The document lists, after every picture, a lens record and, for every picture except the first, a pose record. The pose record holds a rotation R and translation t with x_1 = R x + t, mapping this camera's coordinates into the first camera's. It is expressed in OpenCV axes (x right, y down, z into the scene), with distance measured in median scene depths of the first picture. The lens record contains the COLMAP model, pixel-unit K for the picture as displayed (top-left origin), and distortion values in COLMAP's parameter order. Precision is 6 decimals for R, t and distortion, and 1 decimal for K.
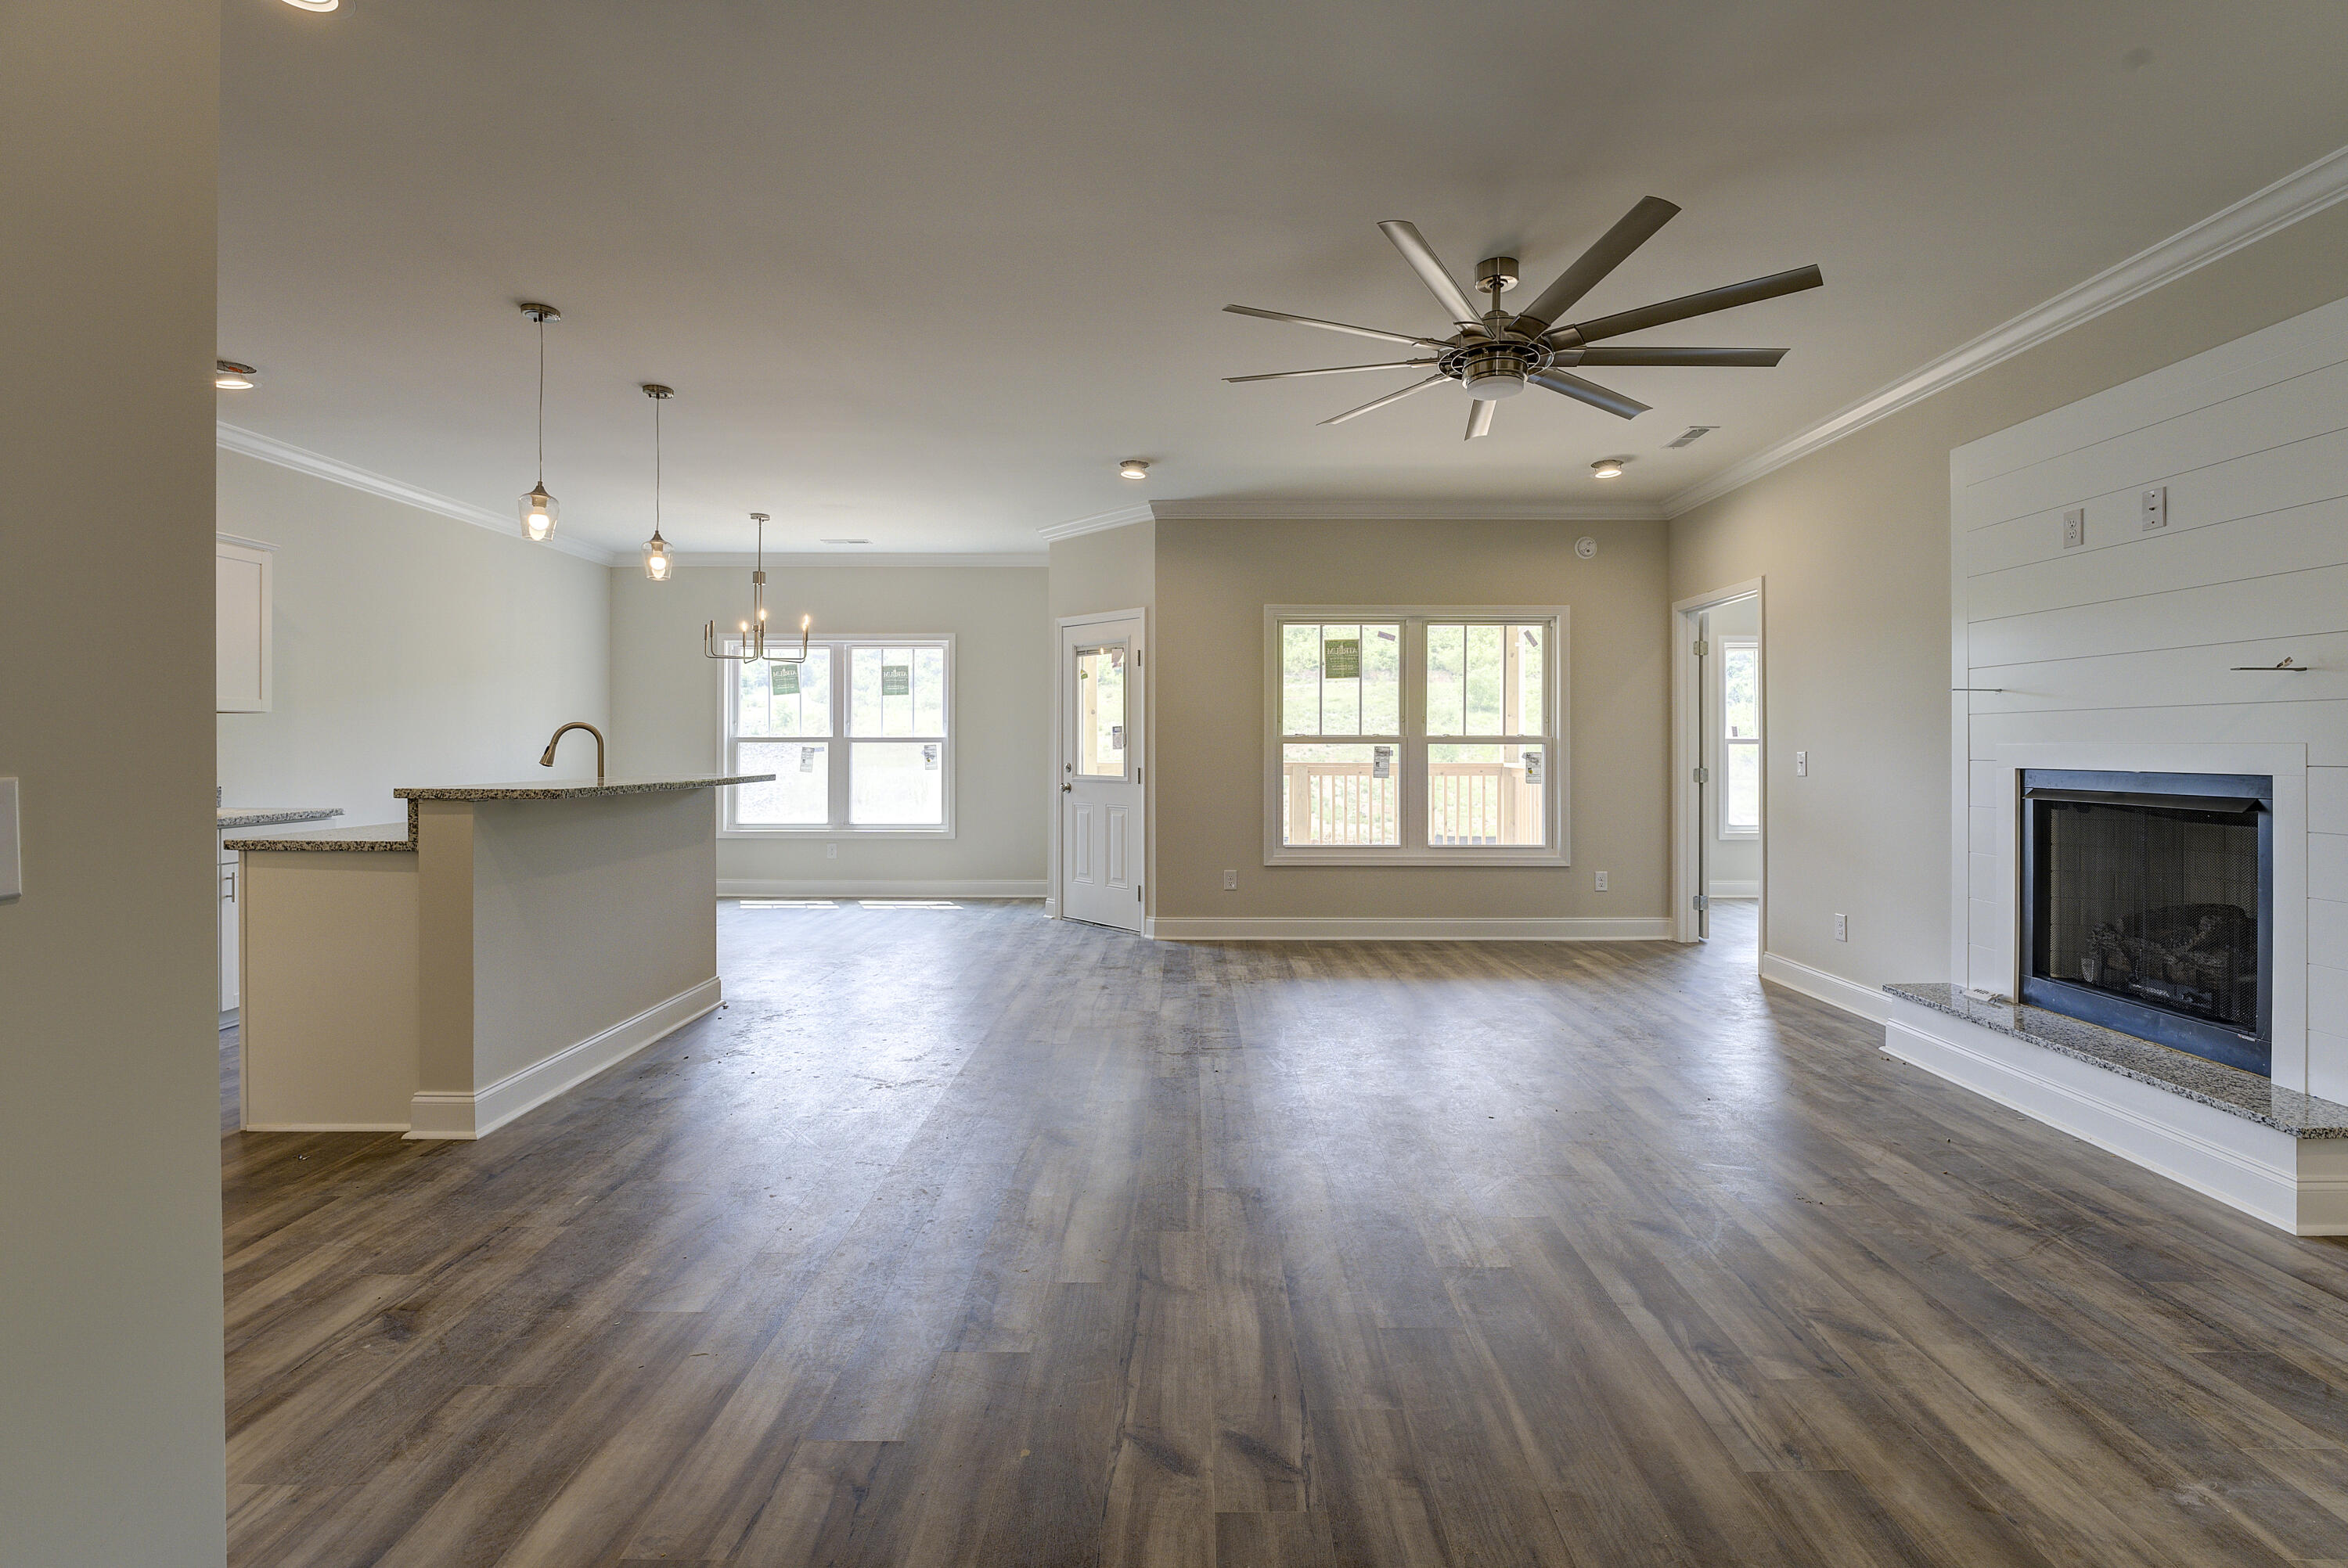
lens RADIAL K [[1057.4, 0, 1180.6], [0, 1057.4, 747.7], [0, 0, 1]] dist [-0.018534, -0.000394]
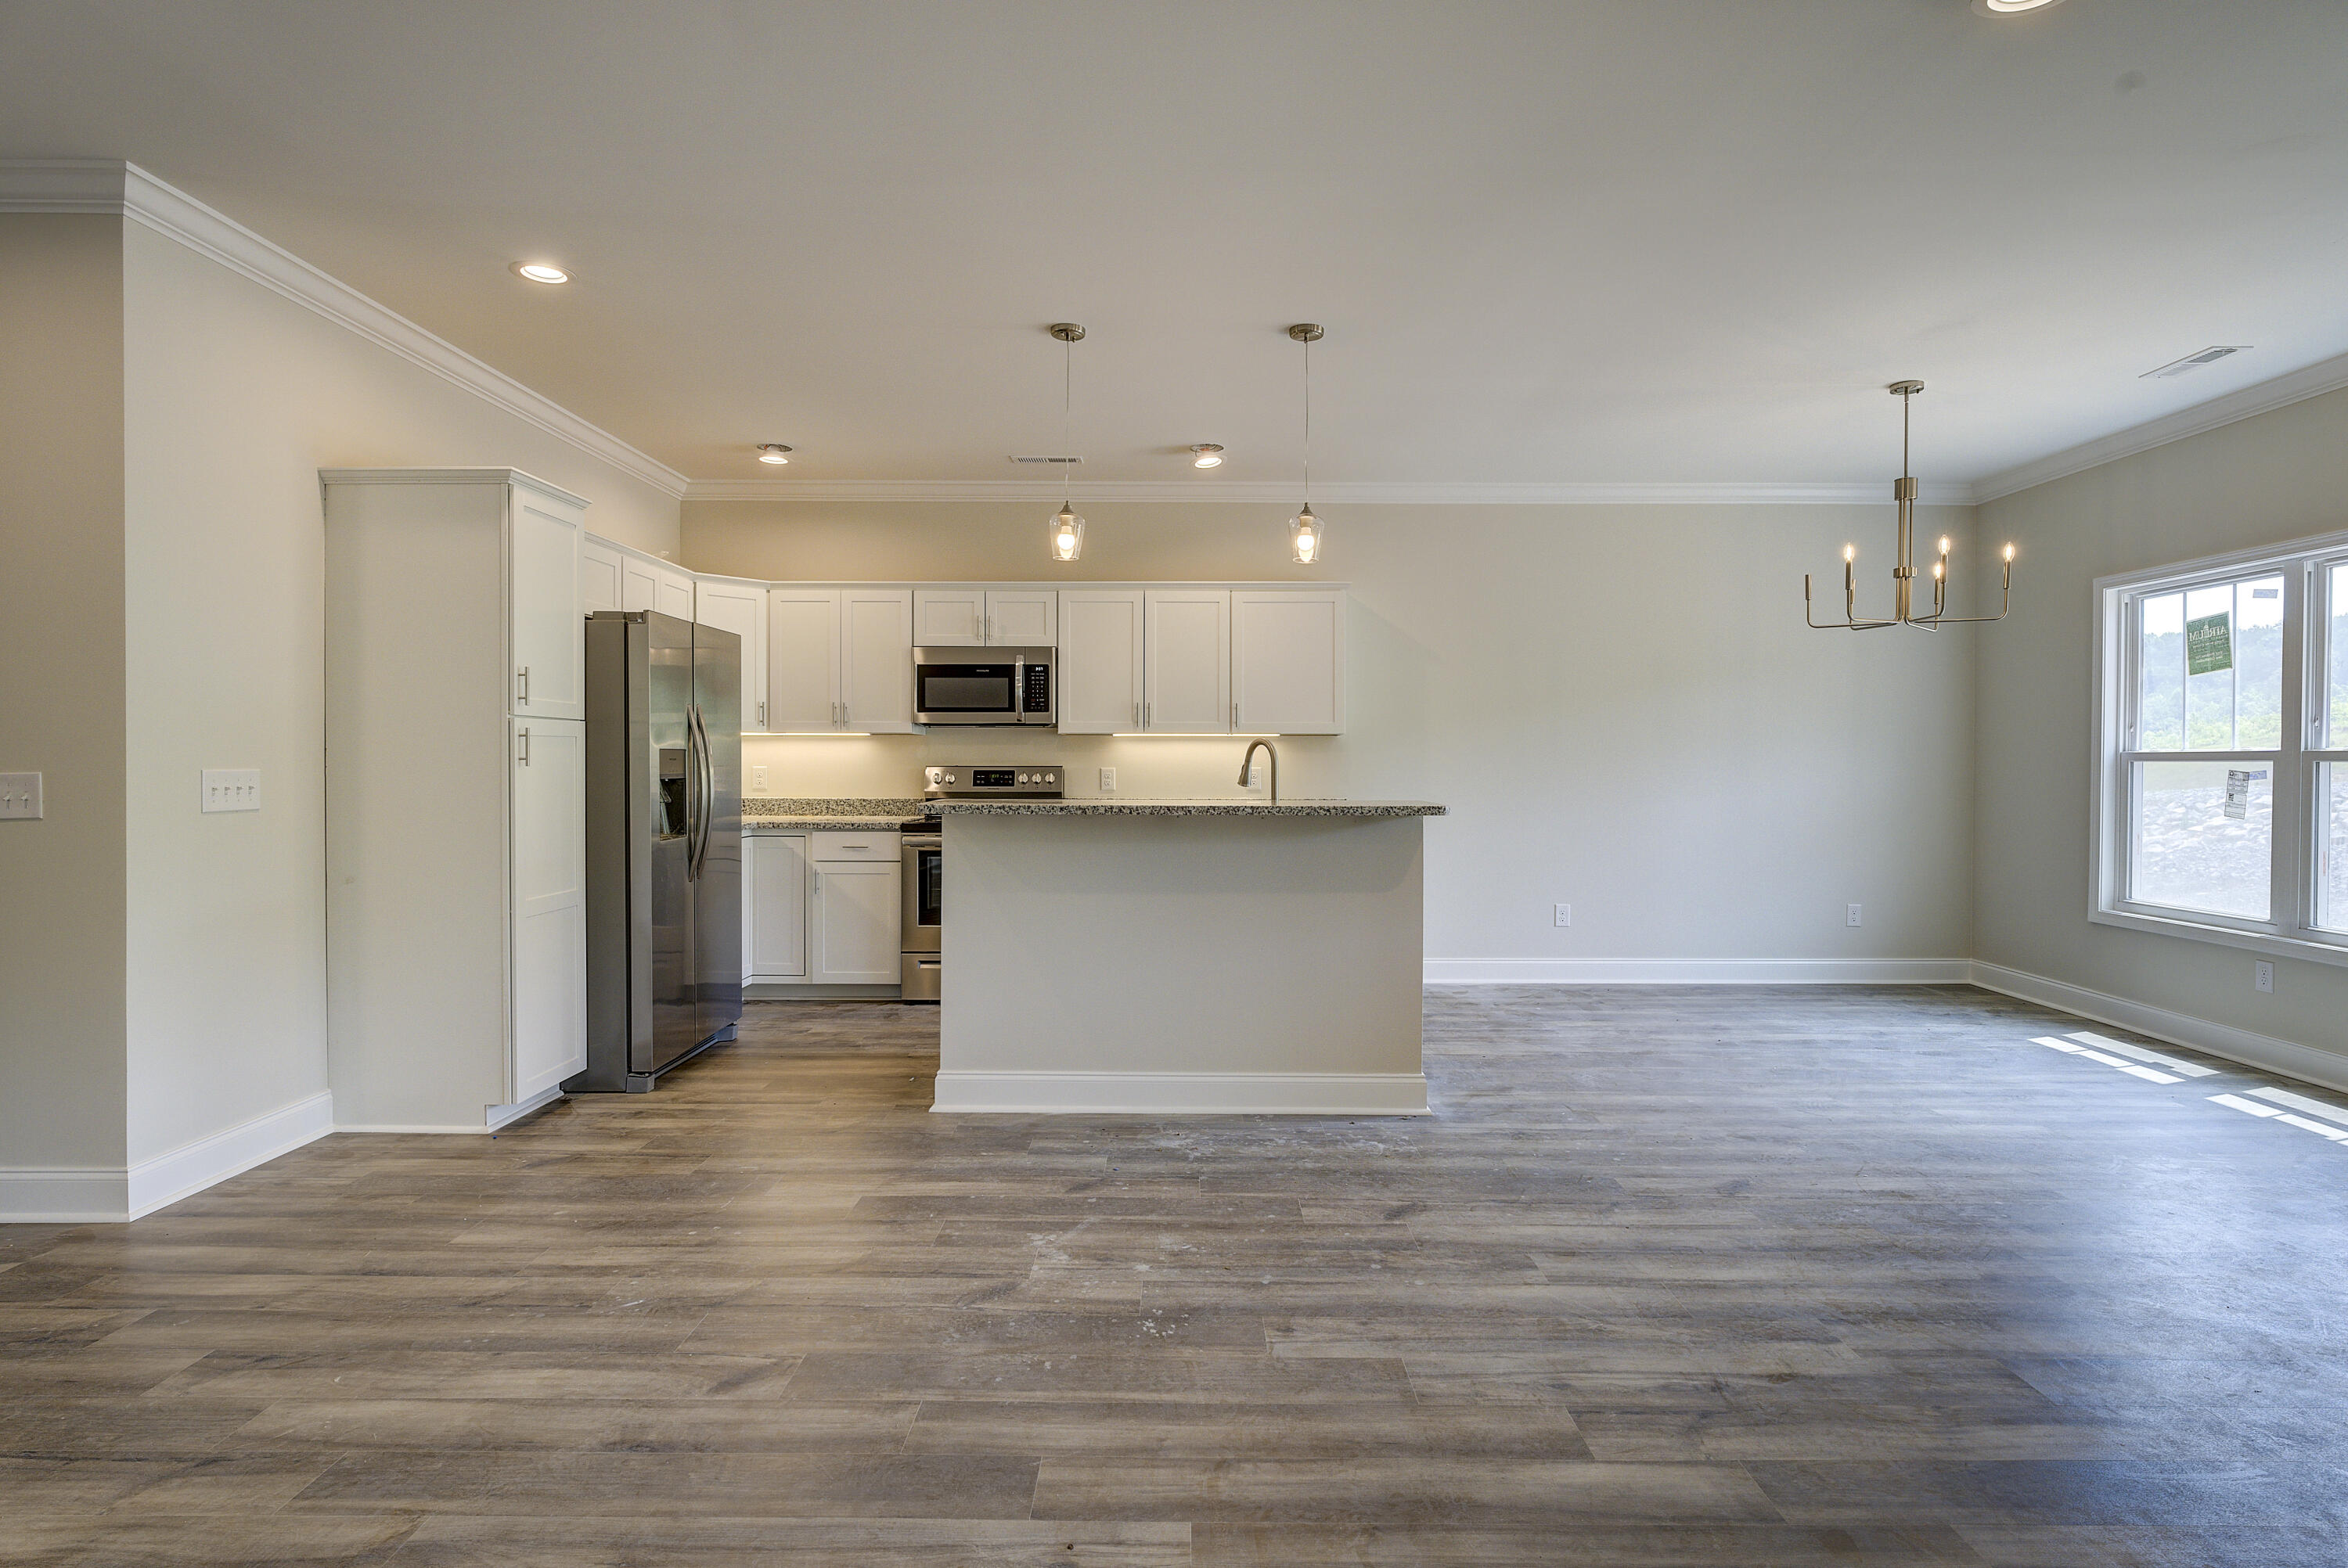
lens RADIAL K [[1184.8, 0, 1174.0], [0, 1184.8, 784.0], [0, 0, 1]] dist [-0.003648, 0.000338]
pose [[0.003553, 0.018962, -0.999814, 0.301706], [-0.004970, 0.999808, 0.018945, -0.003055], [0.999981, 0.004902, 0.003646, 0.628618]]
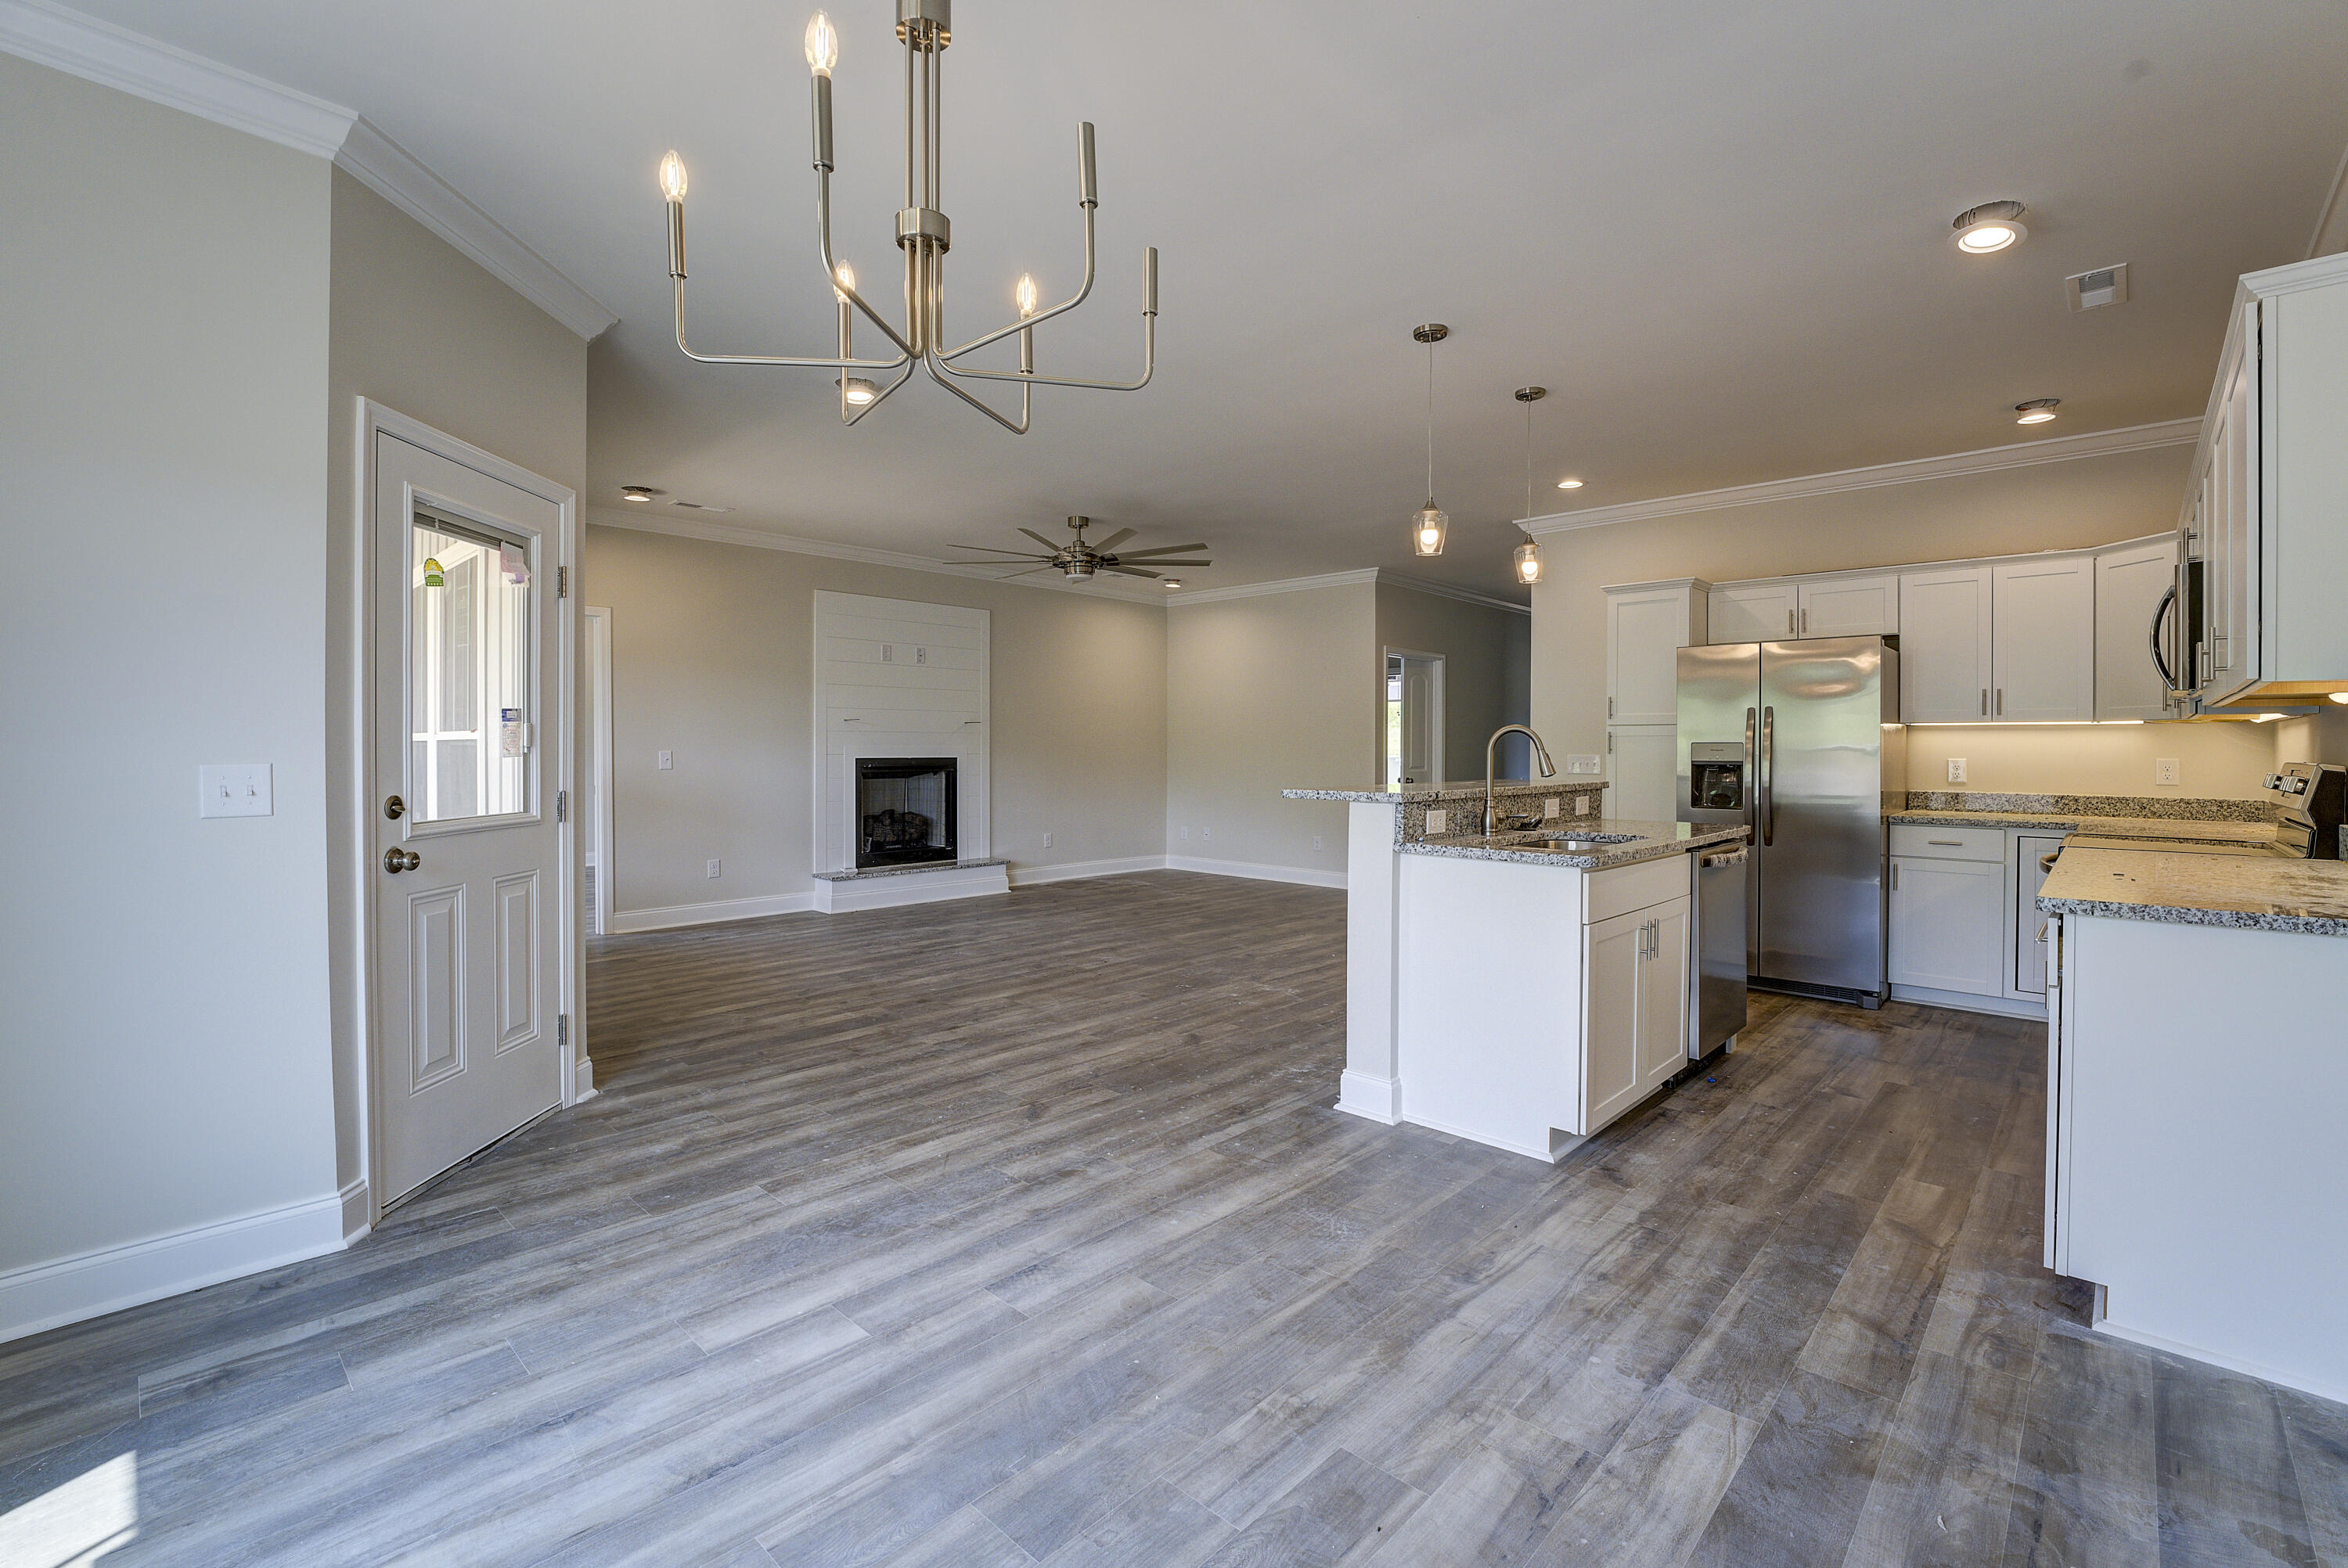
lens RADIAL K [[1022.9, 0, 1188.4], [0, 1022.9, 753.6], [0, 0, 1]] dist [0.000733, 0.000019]
pose [[-0.739336, -0.005631, 0.673313, -0.636565], [-0.001666, 0.999977, 0.006533, -0.002693], [-0.673335, 0.003708, -0.739328, 1.218994]]
